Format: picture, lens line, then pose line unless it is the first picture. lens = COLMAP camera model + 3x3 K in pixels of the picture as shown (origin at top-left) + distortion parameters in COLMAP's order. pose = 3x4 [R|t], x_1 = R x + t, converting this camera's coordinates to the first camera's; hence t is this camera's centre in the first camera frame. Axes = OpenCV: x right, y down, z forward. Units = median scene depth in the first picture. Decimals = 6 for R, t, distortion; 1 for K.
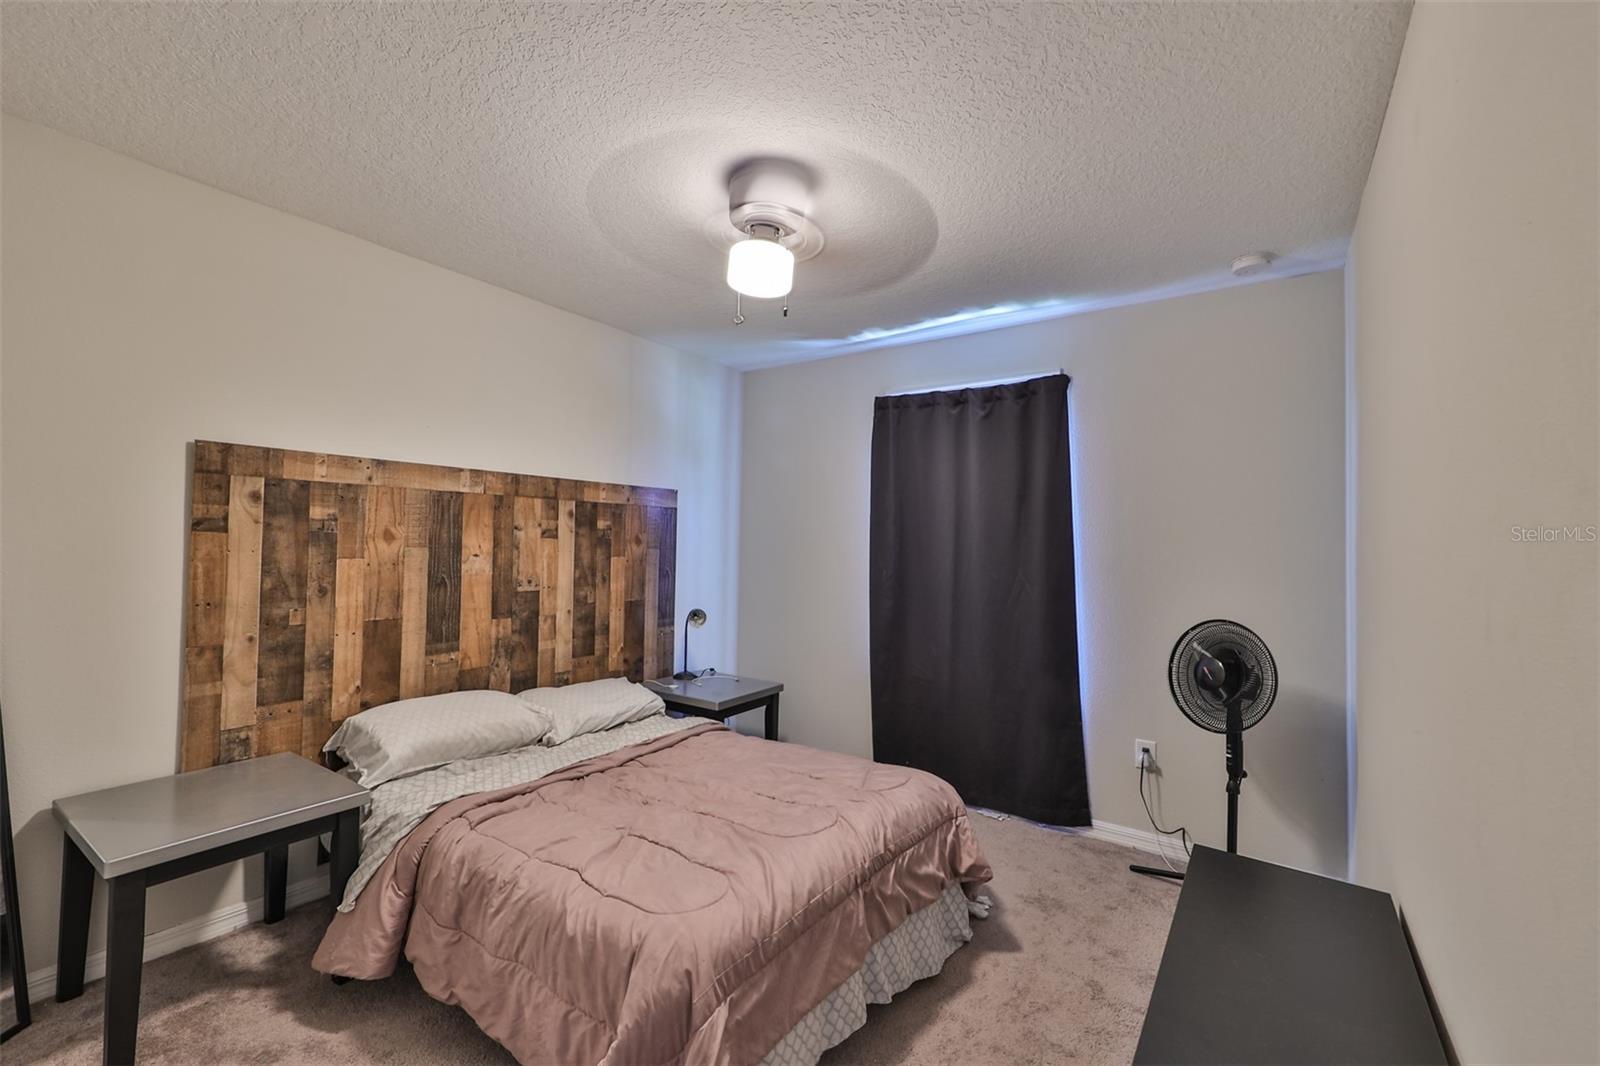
lens RADIAL K [[669.6, 0, 807.8], [0, 669.6, 539.0], [0, 0, 1]] dist [-0.001623, 0.000630]
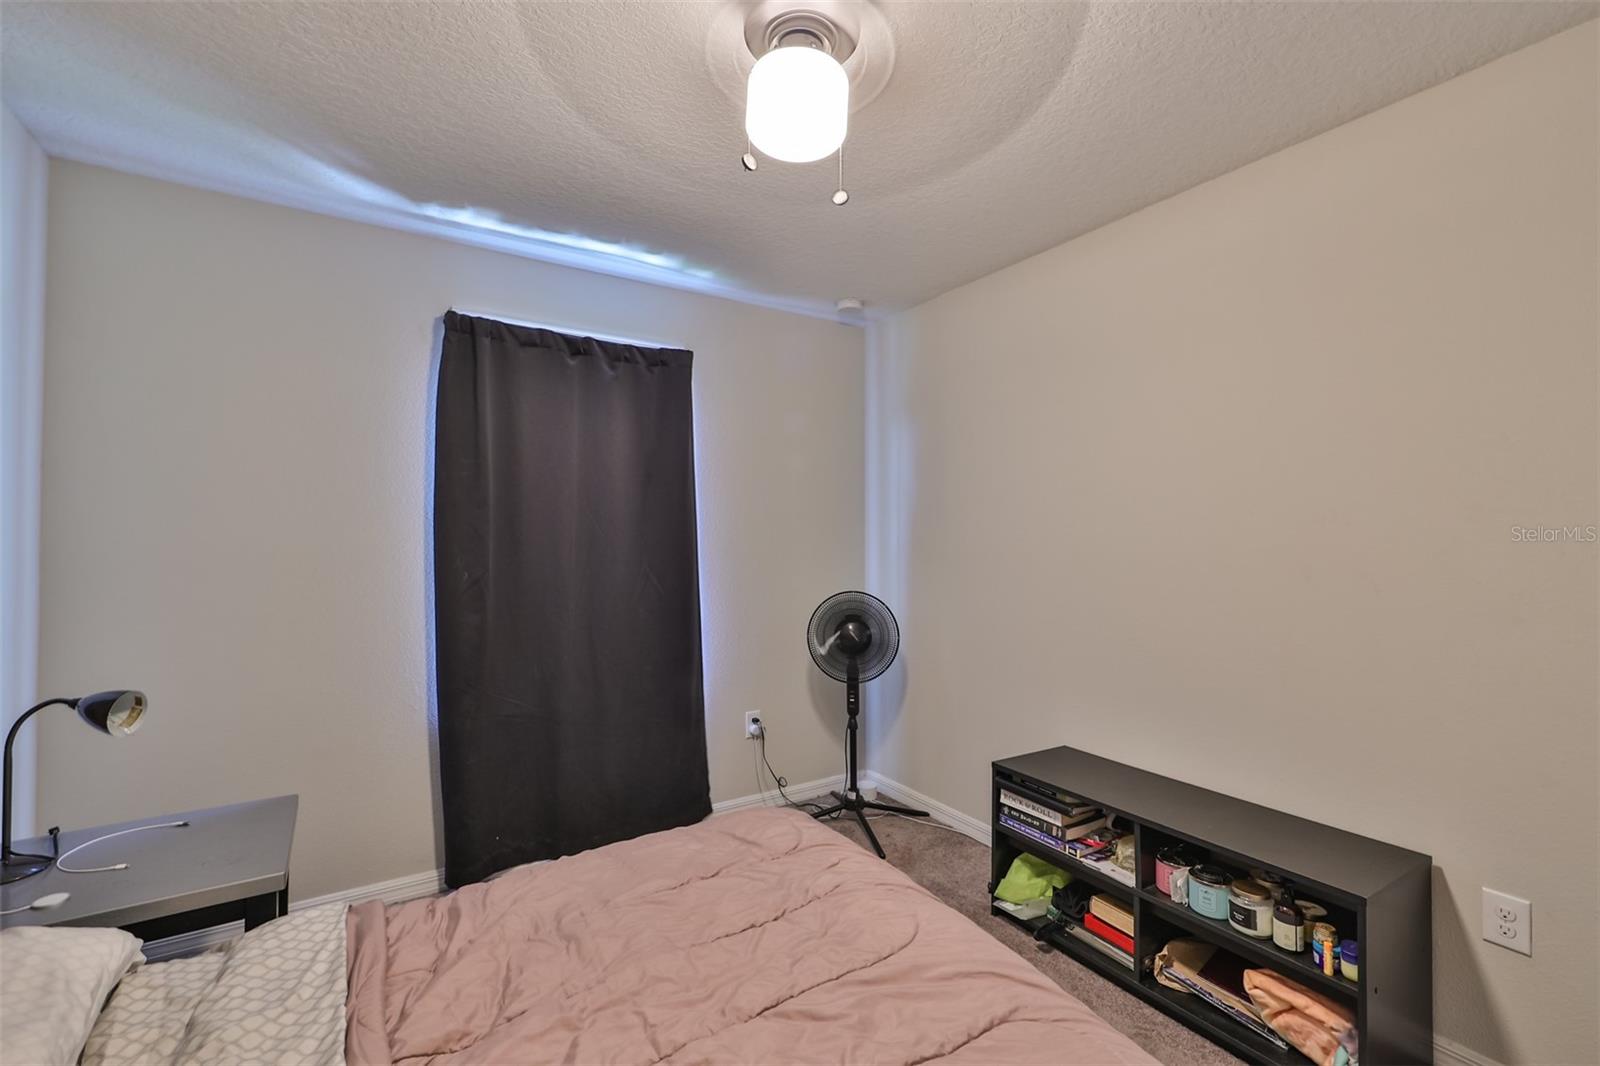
lens RADIAL K [[669.6, 0, 806.4], [0, 669.6, 539.8], [0, 0, 1]] dist [-0.001623, 0.000630]
pose [[0.397063, -0.010479, 0.917731, -0.616917], [-0.004787, 0.999898, 0.013488, 0.010719], [-0.917779, -0.009749, 0.396973, 0.672990]]
